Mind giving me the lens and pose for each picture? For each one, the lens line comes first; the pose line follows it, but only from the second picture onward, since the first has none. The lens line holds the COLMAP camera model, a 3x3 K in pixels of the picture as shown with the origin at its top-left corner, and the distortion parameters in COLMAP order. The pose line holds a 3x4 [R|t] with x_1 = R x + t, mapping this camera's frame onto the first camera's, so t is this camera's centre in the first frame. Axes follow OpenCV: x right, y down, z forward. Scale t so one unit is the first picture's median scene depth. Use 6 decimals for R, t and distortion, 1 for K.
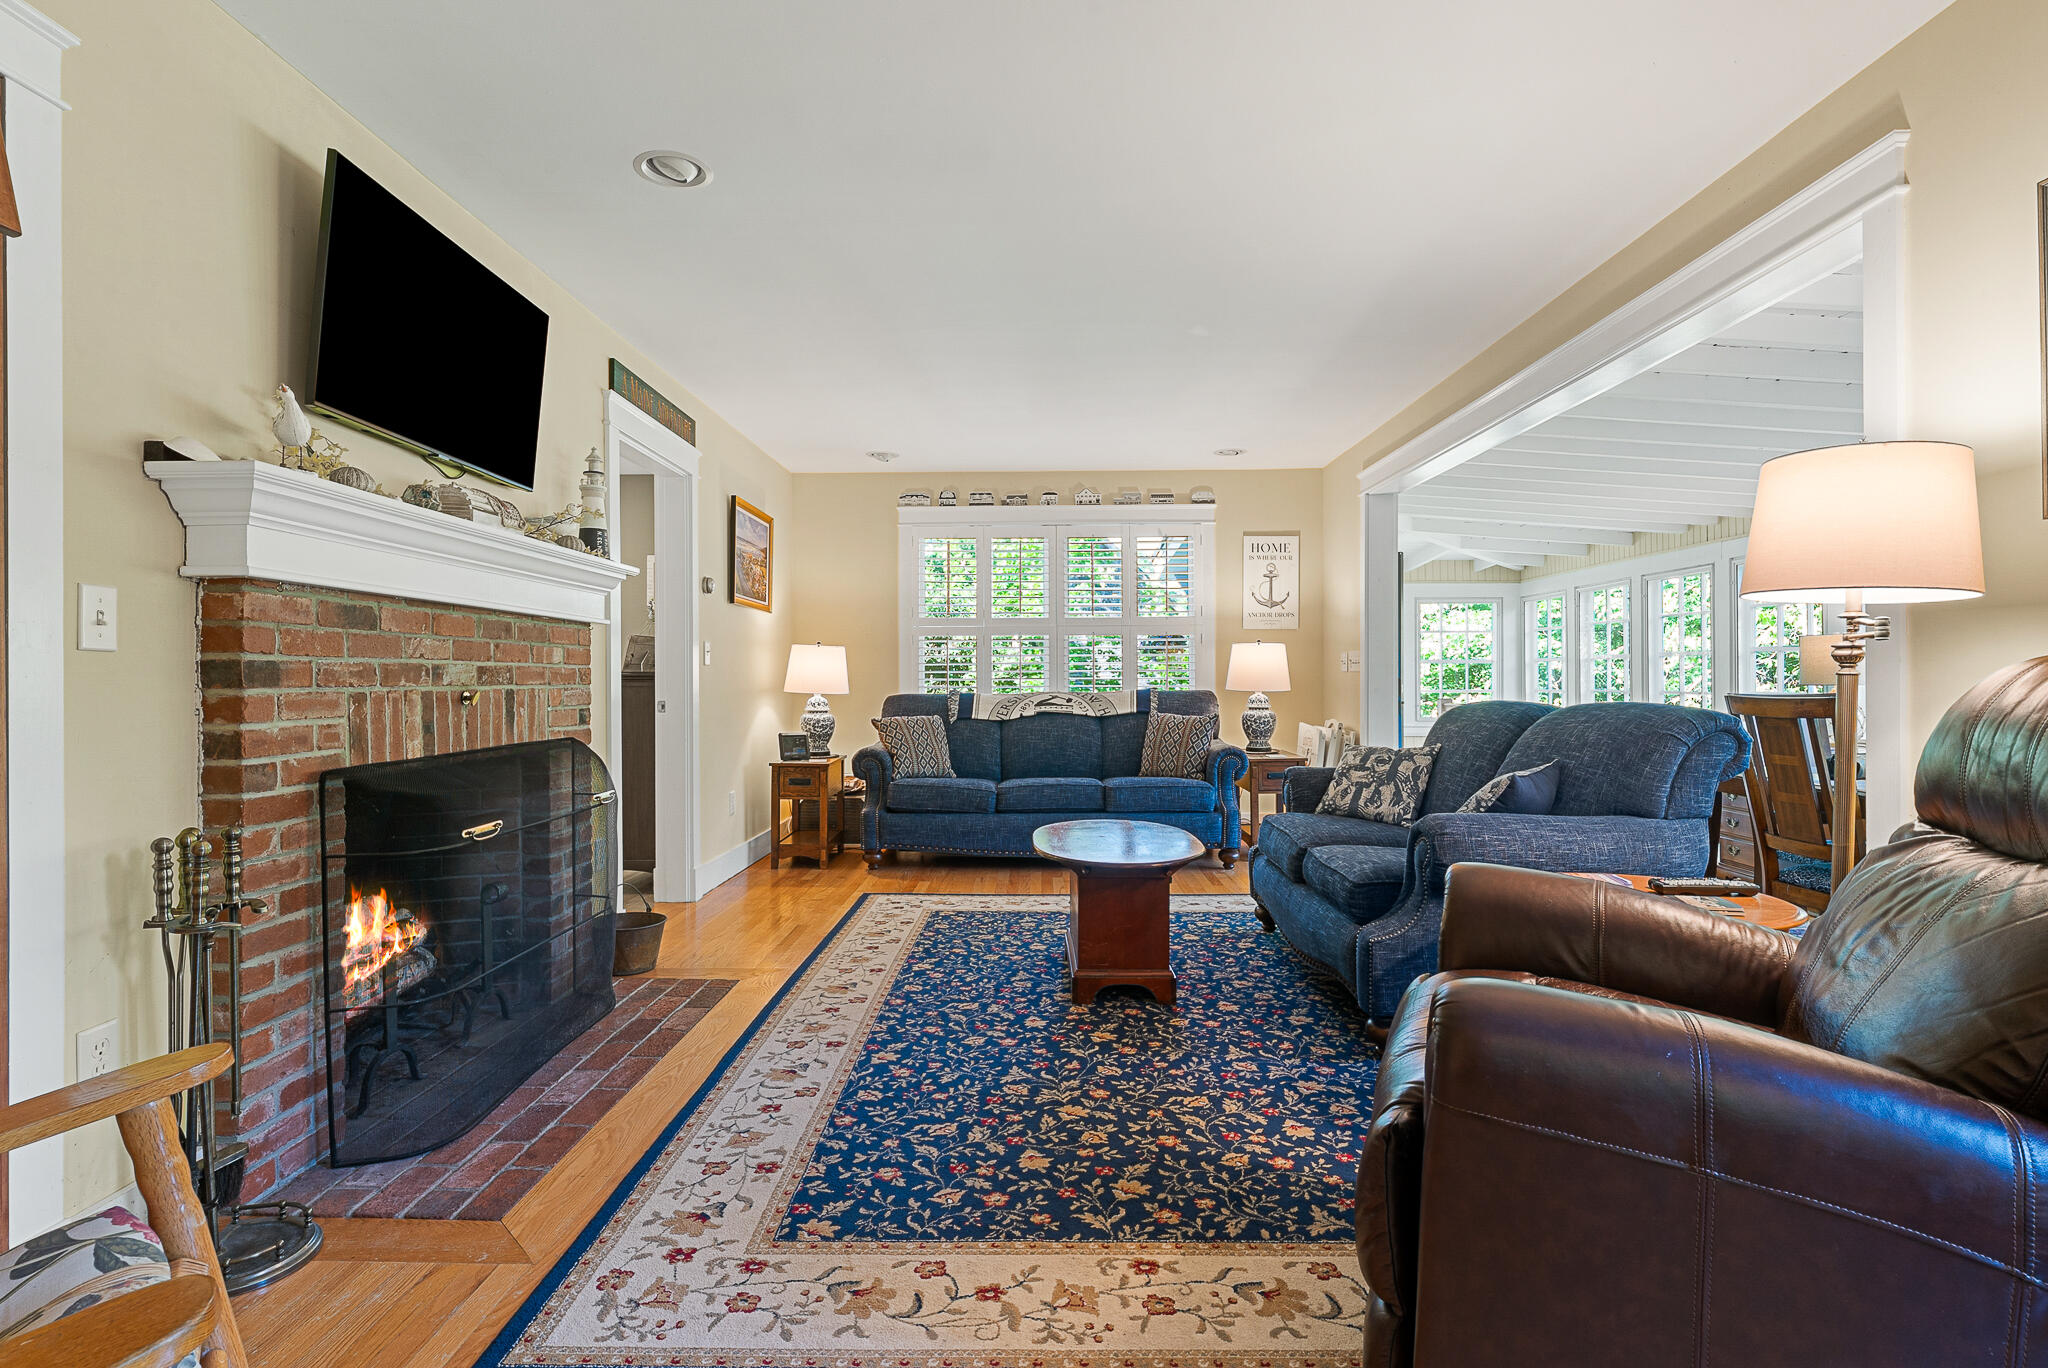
lens RADIAL K [[998.4, 0, 1021.8], [0, 998.4, 684.1], [0, 0, 1]] dist [0.000005, 0.000025]
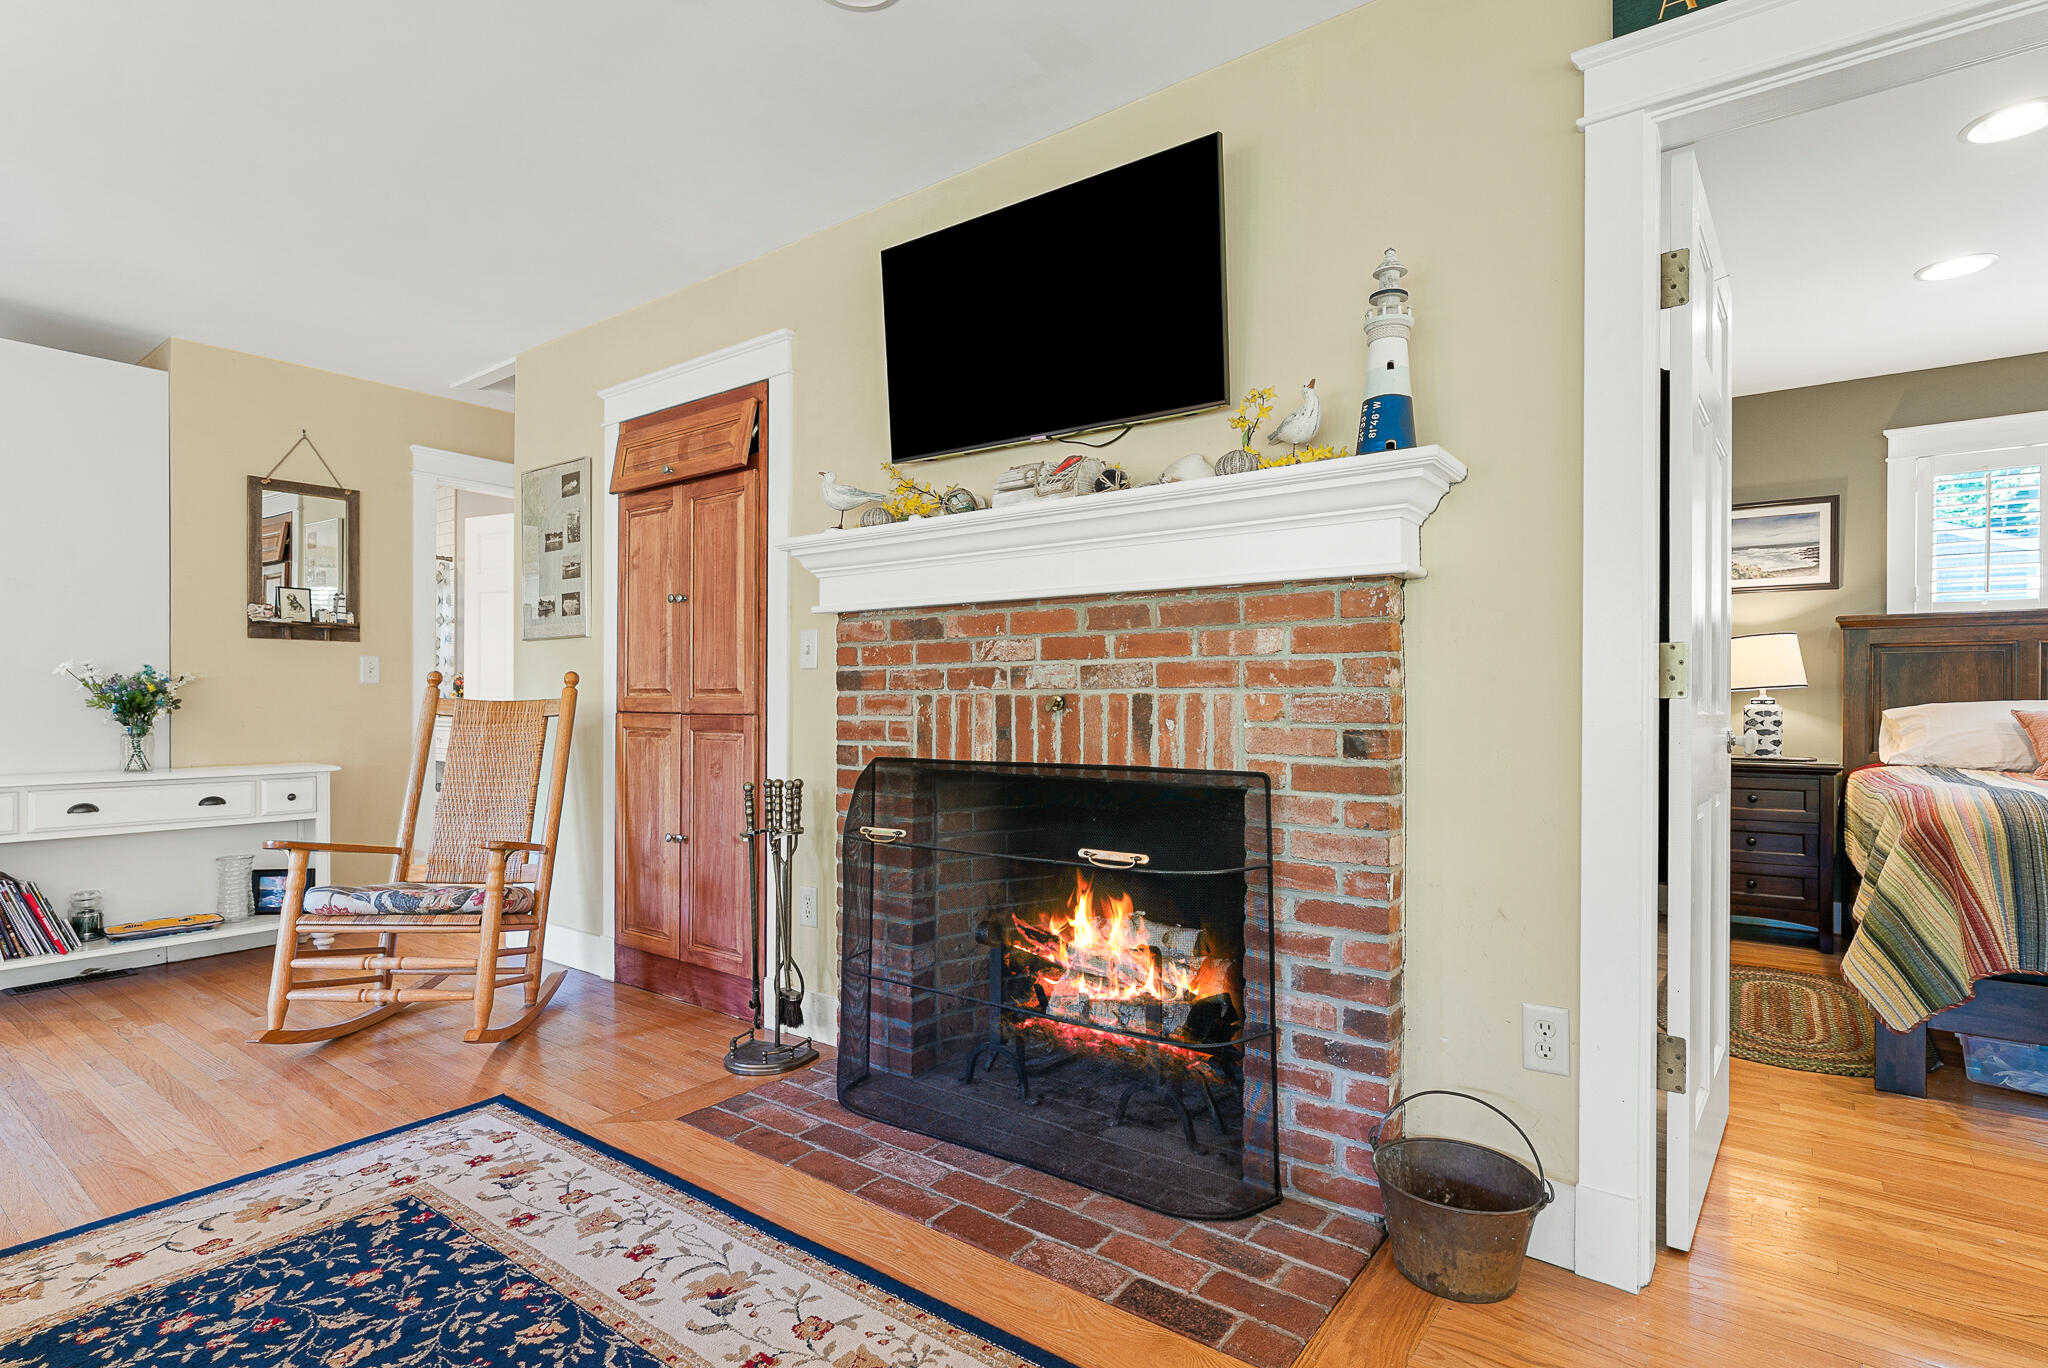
lens RADIAL K [[1006.1, 0, 1013.3], [0, 1006.1, 699.1], [0, 0, 1]] dist [0.001790, -0.000032]
pose [[-0.593210, -0.000315, -0.805048, 0.184023], [-0.004004, 0.999989, 0.002559, 0.009072], [0.805038, 0.004741, -0.593204, 1.629578]]
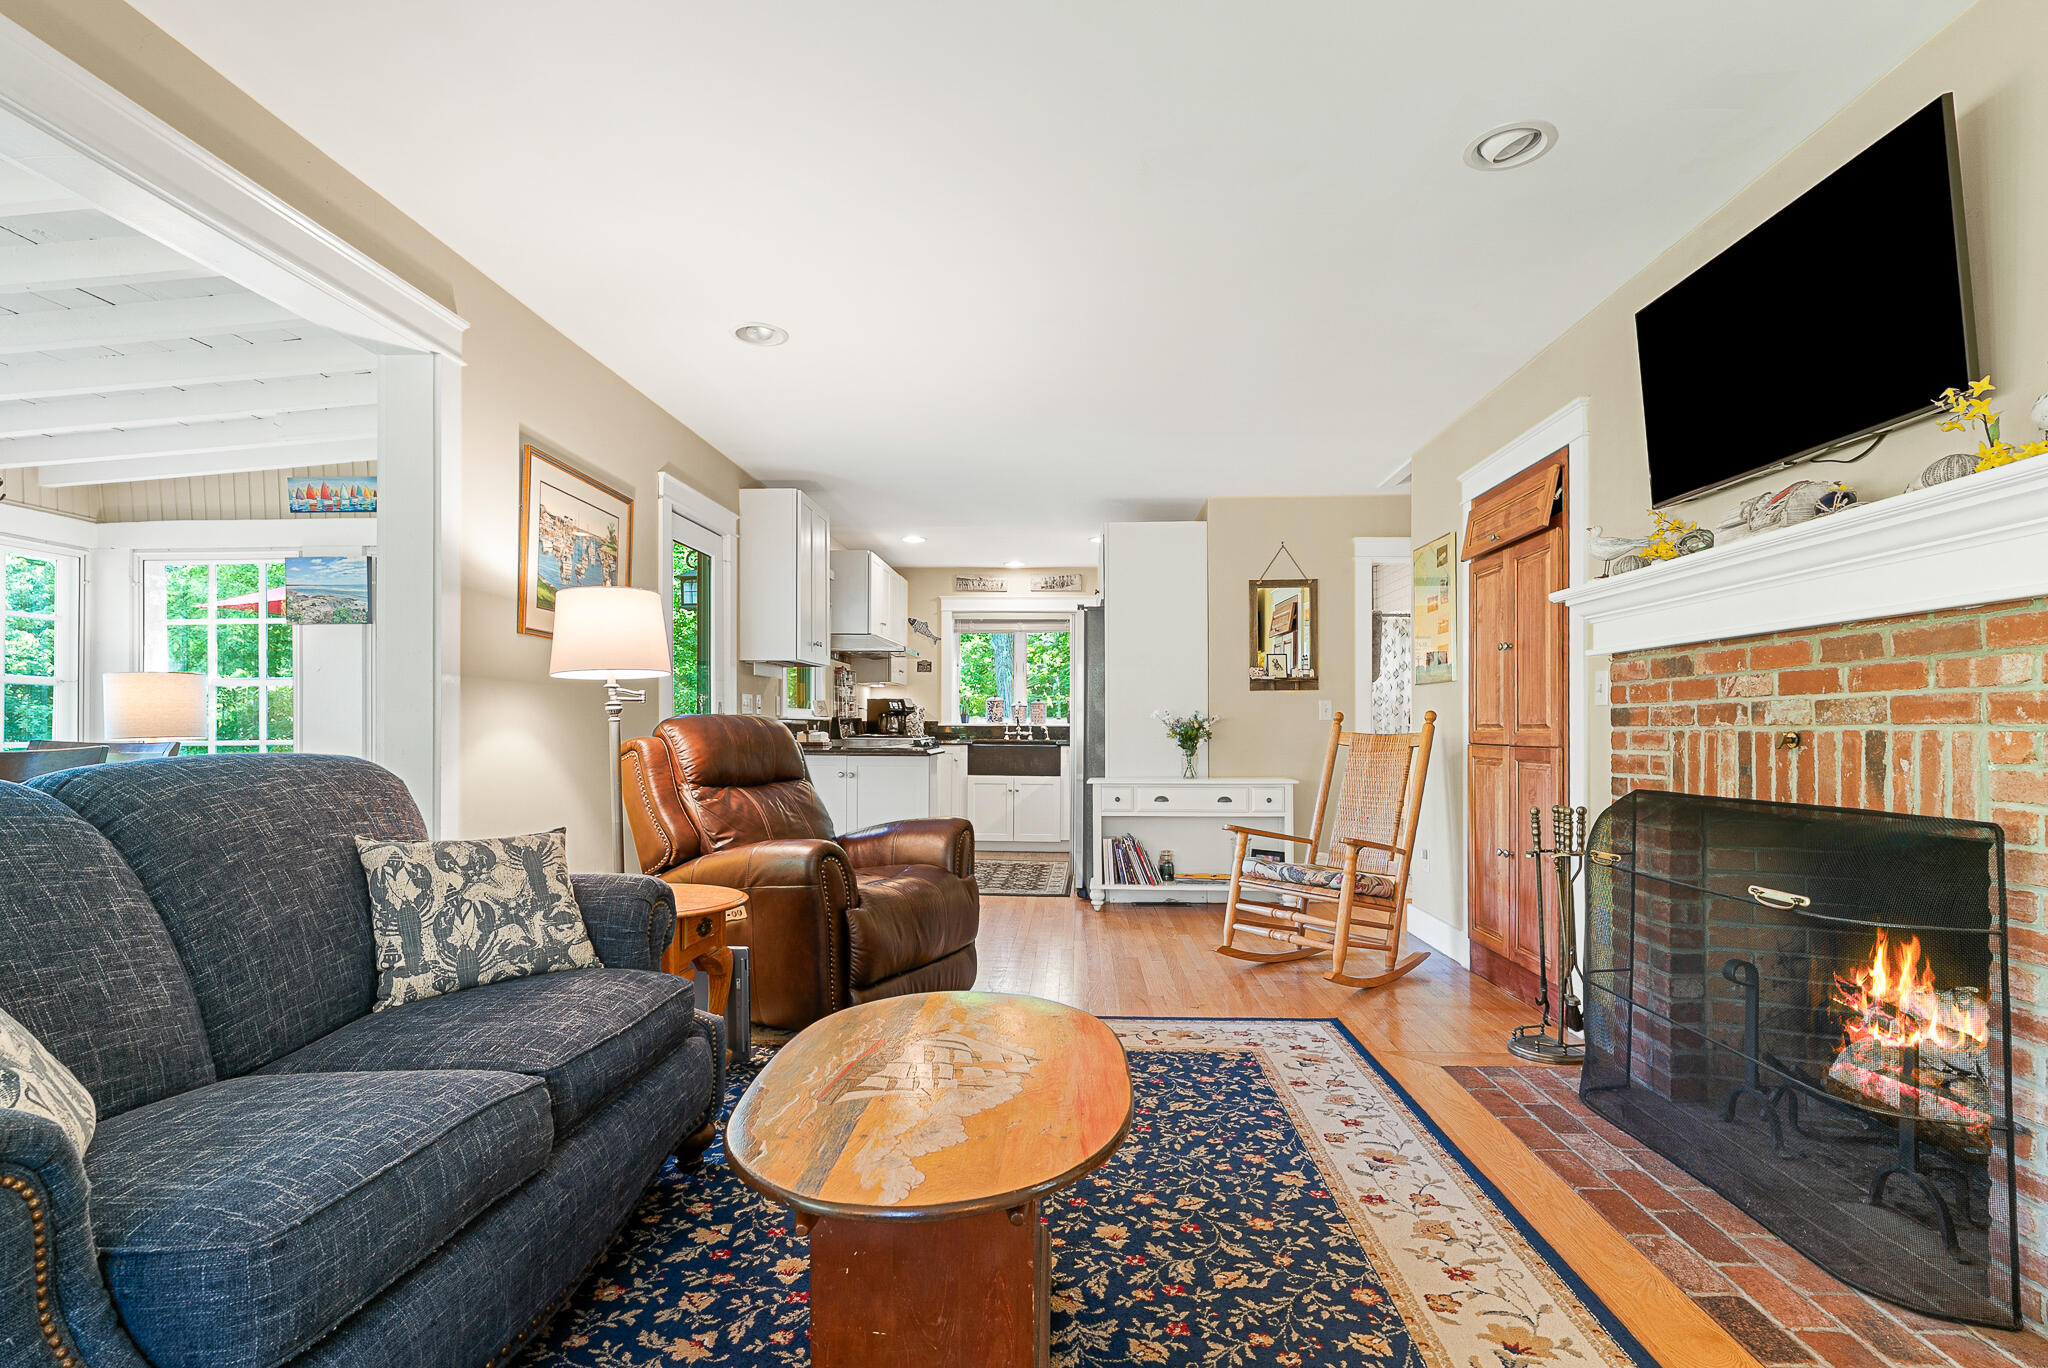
lens RADIAL K [[978.4, 0, 1031.6], [0, 978.4, 723.5], [0, 0, 1]] dist [-0.001108, -0.000463]
pose [[-0.999577, 0.002844, 0.028933, 0.057271], [0.002793, 0.999994, -0.001802, -0.000150], [-0.028938, -0.001720, -0.999580, 2.007040]]
